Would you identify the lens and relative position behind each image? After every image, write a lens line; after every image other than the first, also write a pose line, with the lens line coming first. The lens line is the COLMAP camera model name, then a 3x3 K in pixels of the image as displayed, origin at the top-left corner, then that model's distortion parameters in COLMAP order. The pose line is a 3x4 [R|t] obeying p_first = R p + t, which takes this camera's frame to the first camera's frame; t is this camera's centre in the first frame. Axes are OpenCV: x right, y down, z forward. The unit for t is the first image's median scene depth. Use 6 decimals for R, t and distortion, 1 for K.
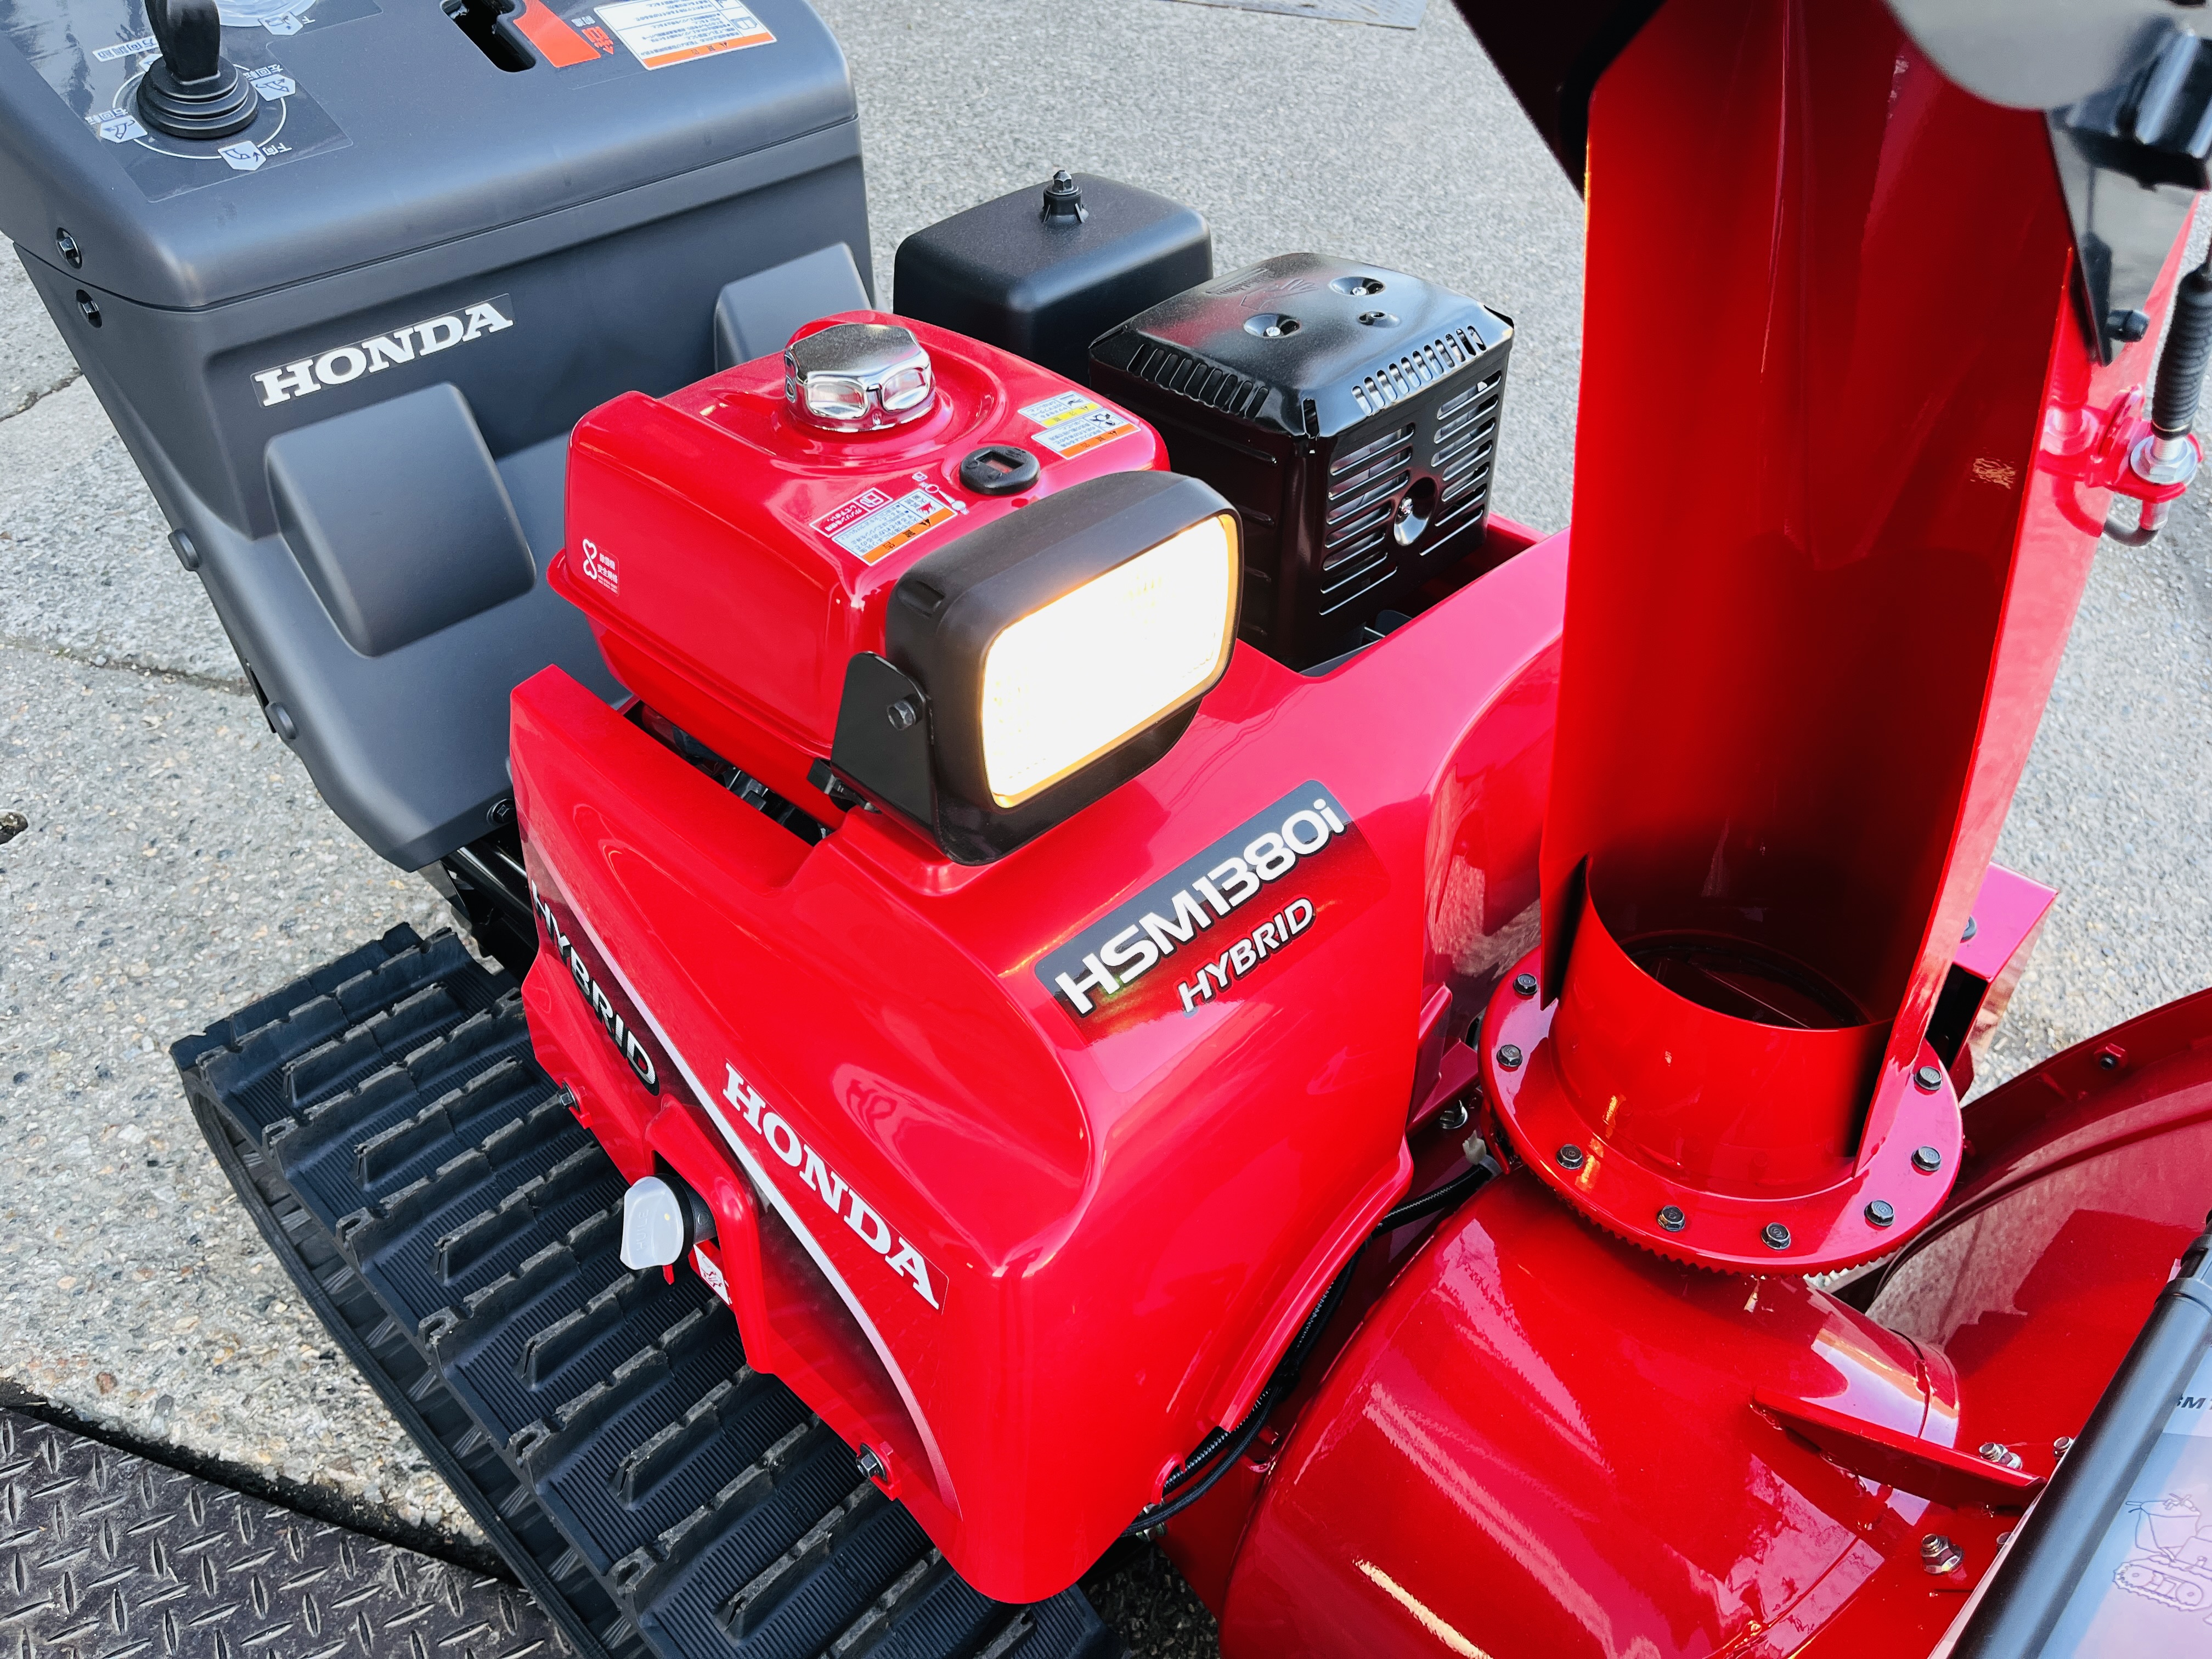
lens RADIAL K [[1691.3, 0, 1106.0], [0, 1691.3, 829.5], [0, 0, 1]] dist [0.073966, -0.126133]
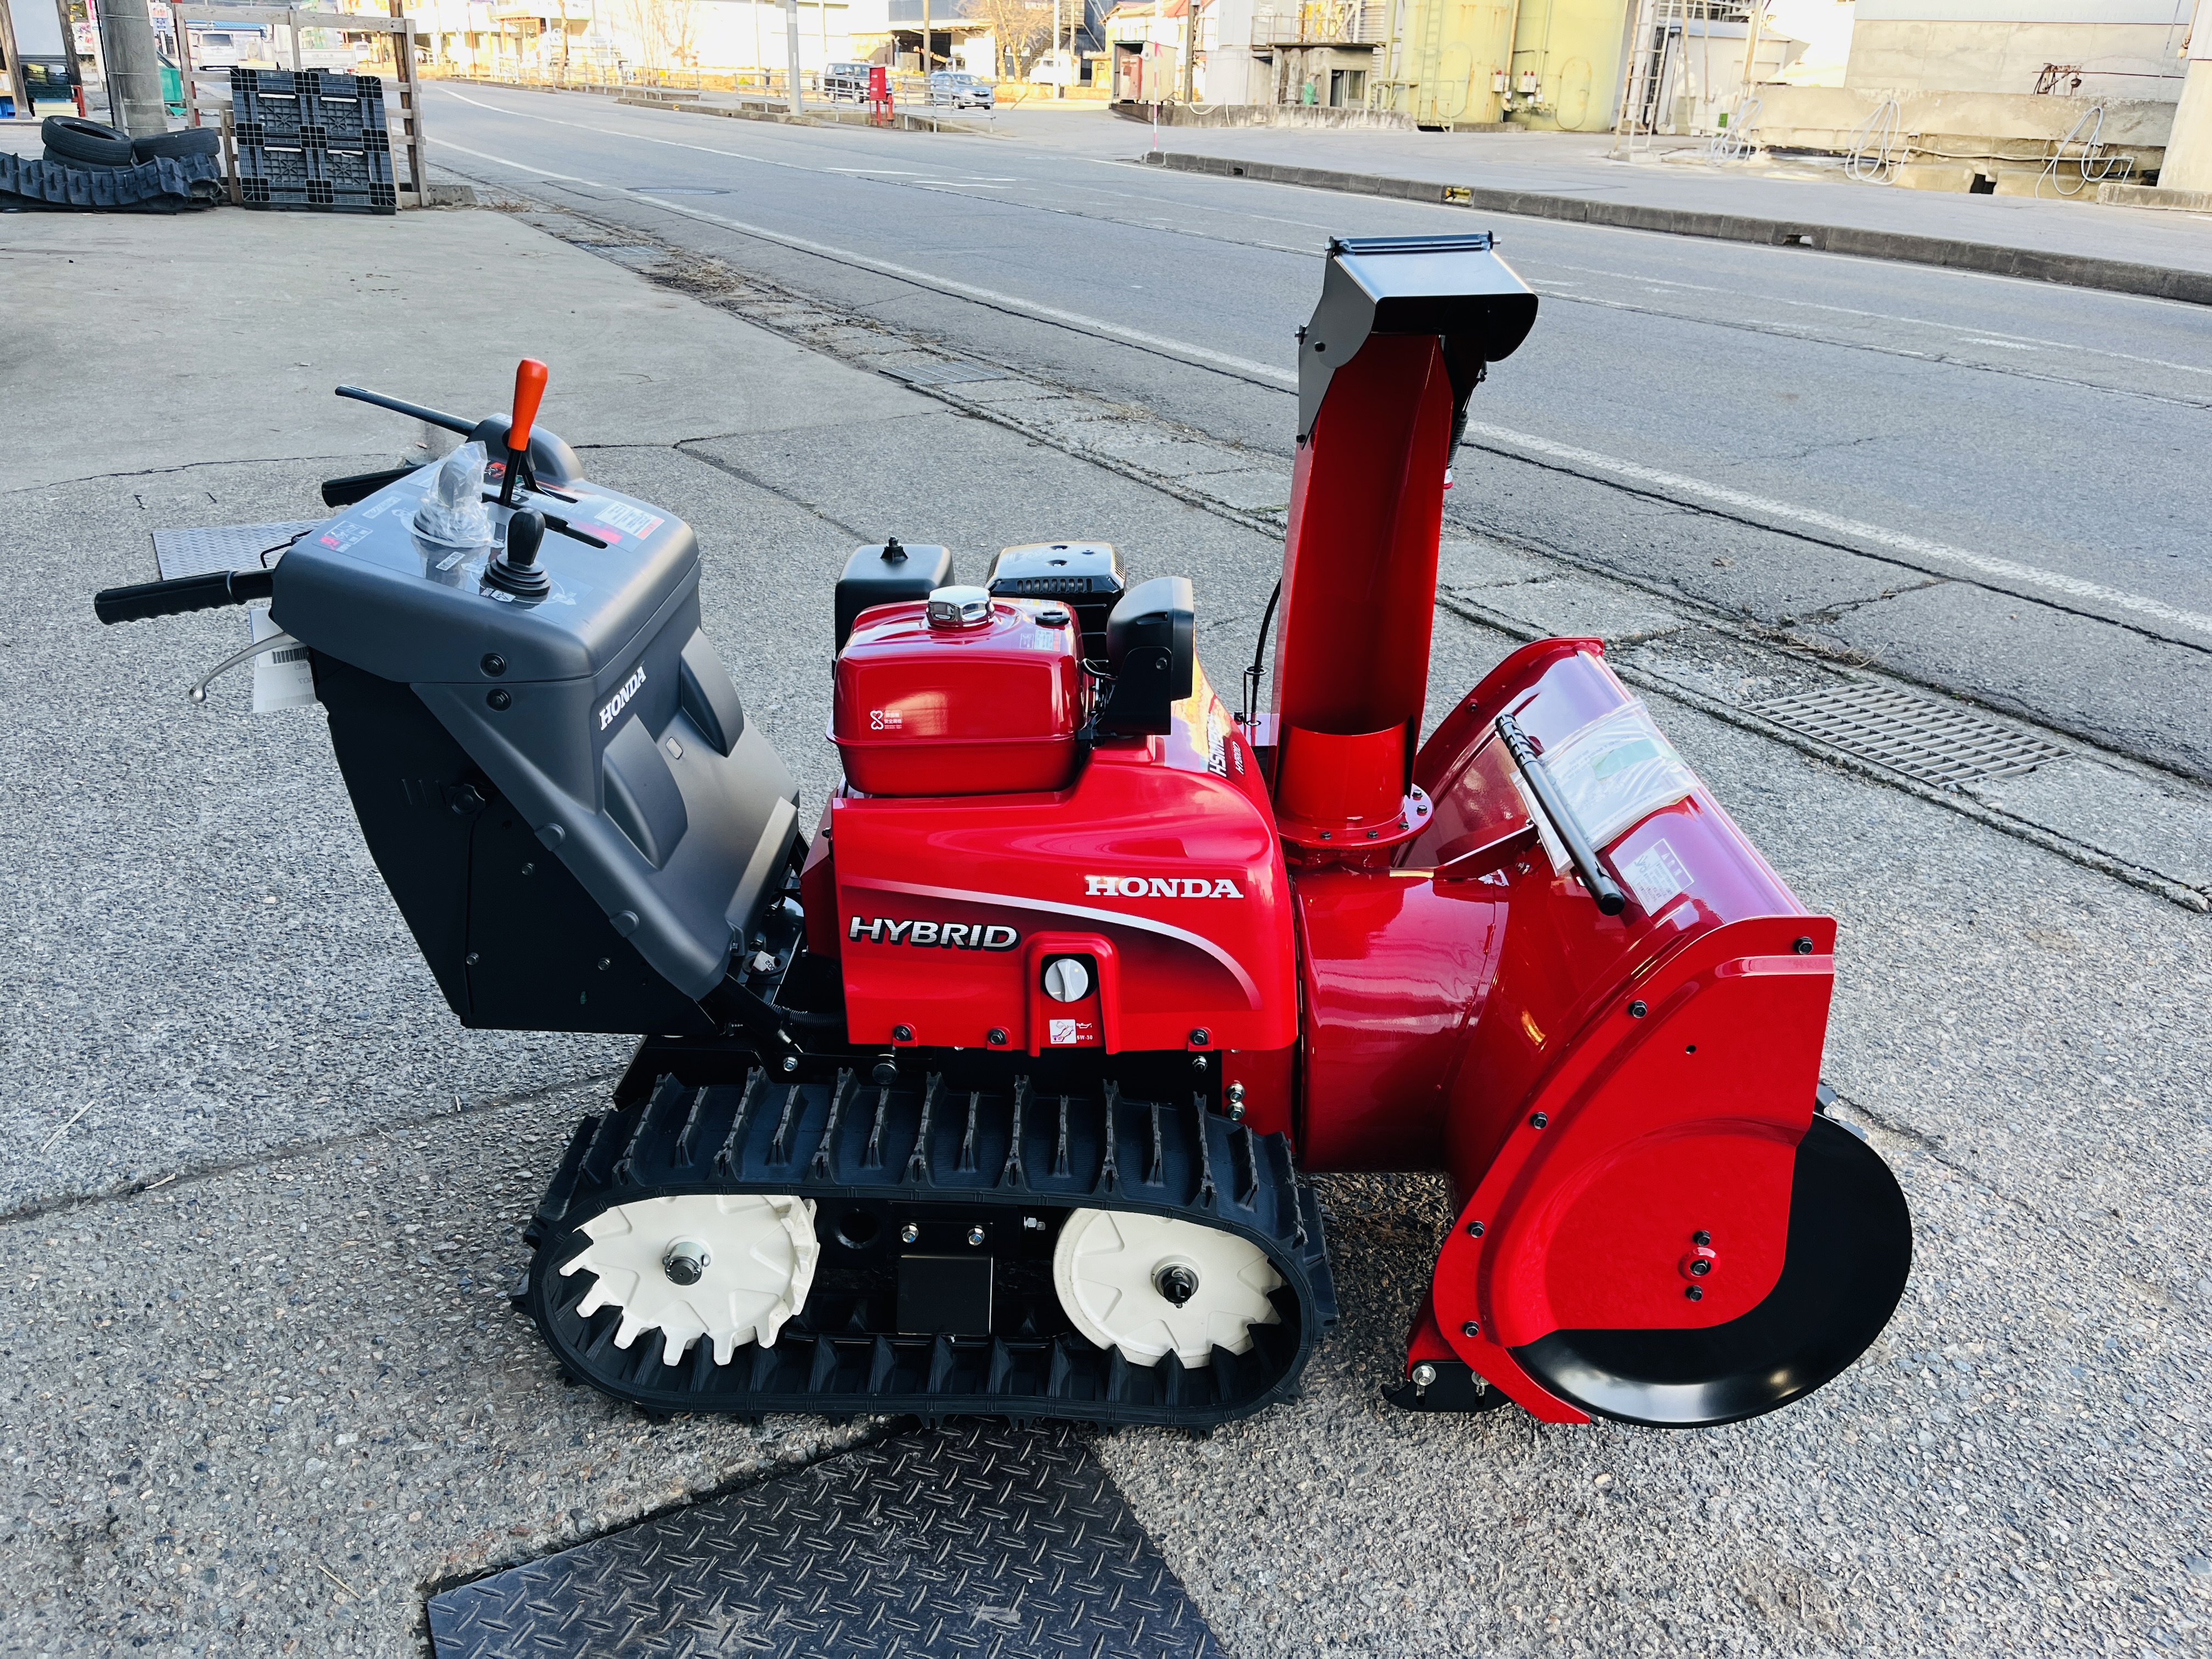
lens RADIAL K [[1691.3, 0, 1106.0], [0, 1691.3, 829.5], [0, 0, 1]] dist [0.073966, -0.126133]
pose [[0.721083, -0.290785, 0.628875, -1.029059], [0.455229, 0.883092, -0.113645, 0.226692], [-0.522308, 0.368229, 0.769156, -0.471376]]
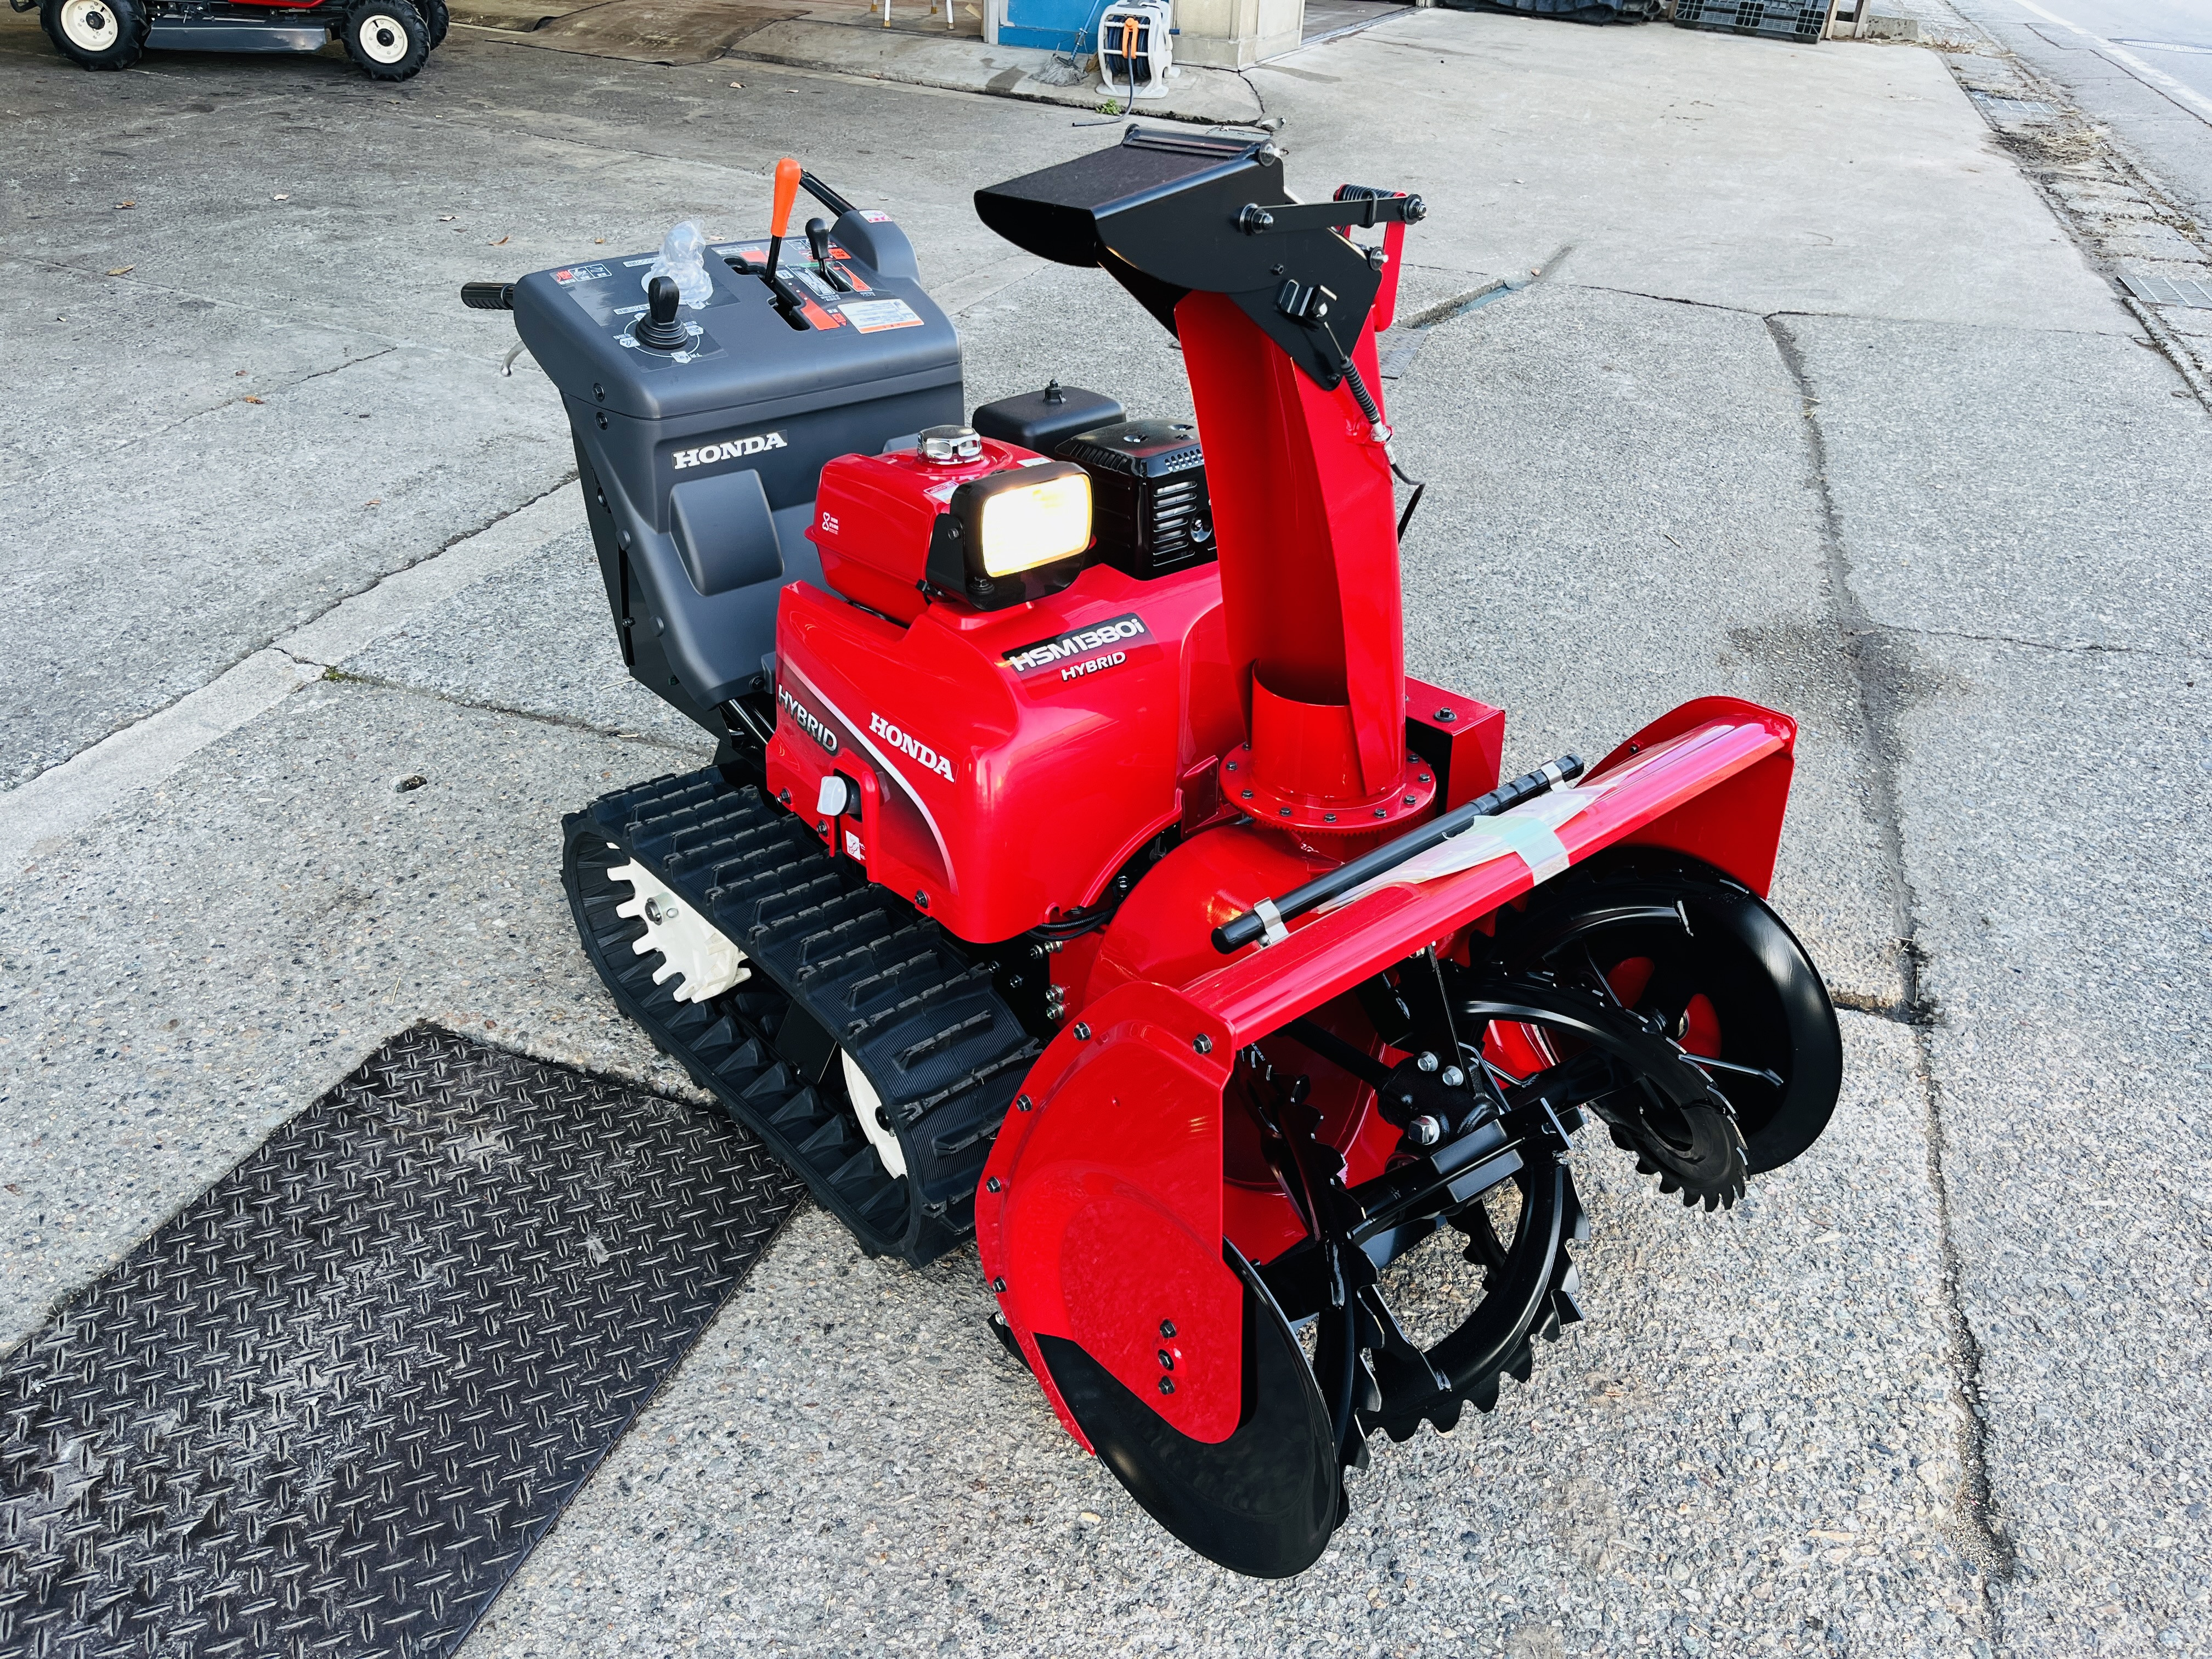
lens RADIAL K [[1704.4, 0, 1106.7], [0, 1704.4, 837.1], [0, 0, 1]] dist [0.011099, -0.002110]
pose [[0.997376, 0.041998, -0.058966, 0.160772], [-0.052394, 0.980843, -0.187622, 0.479416], [0.049957, 0.190219, 0.980470, -0.815994]]
